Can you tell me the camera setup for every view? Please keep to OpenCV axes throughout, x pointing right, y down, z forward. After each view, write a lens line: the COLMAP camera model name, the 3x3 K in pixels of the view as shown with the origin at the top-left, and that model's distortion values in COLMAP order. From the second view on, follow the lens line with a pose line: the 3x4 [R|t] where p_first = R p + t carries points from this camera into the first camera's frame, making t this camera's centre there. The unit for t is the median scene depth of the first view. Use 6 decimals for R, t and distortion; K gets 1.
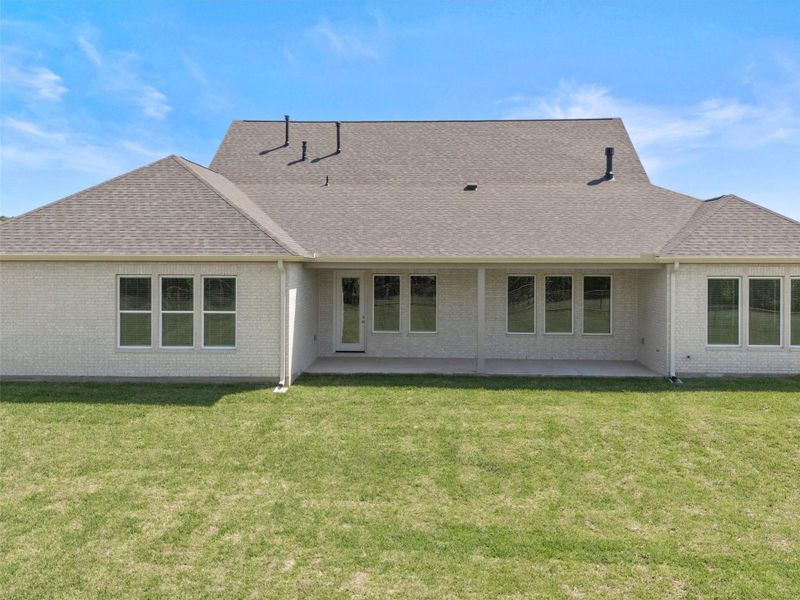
lens RADIAL K [[817.0, 0, 400.0], [0, 817.0, 300.0], [0, 0, 1]] dist [0.052508, -0.015710]
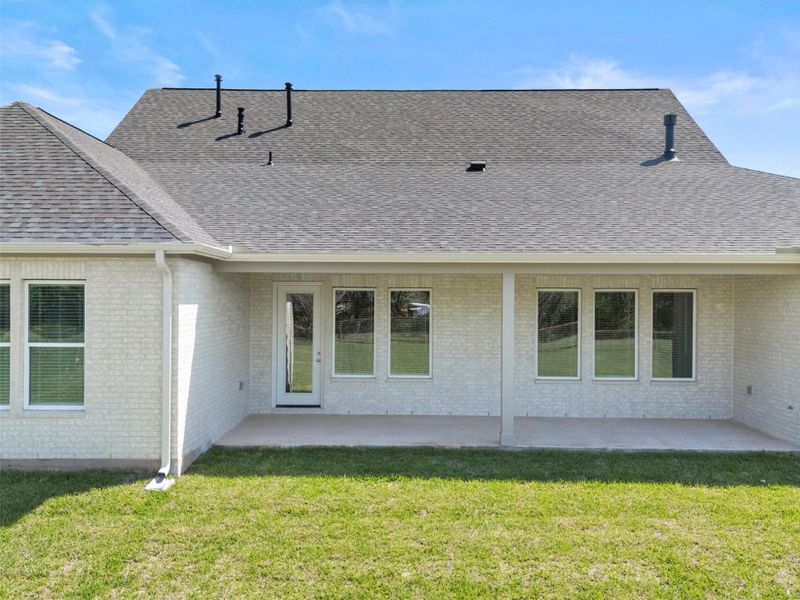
lens RADIAL K [[817.0, 0, 400.0], [0, 817.0, 300.0], [0, 0, 1]] dist [0.052508, -0.015710]
pose [[0.999508, 0.001451, 0.031331, -0.000189], [-0.000007, 0.998938, -0.046064, 0.008392], [-0.031364, 0.046041, 0.998447, 0.354328]]
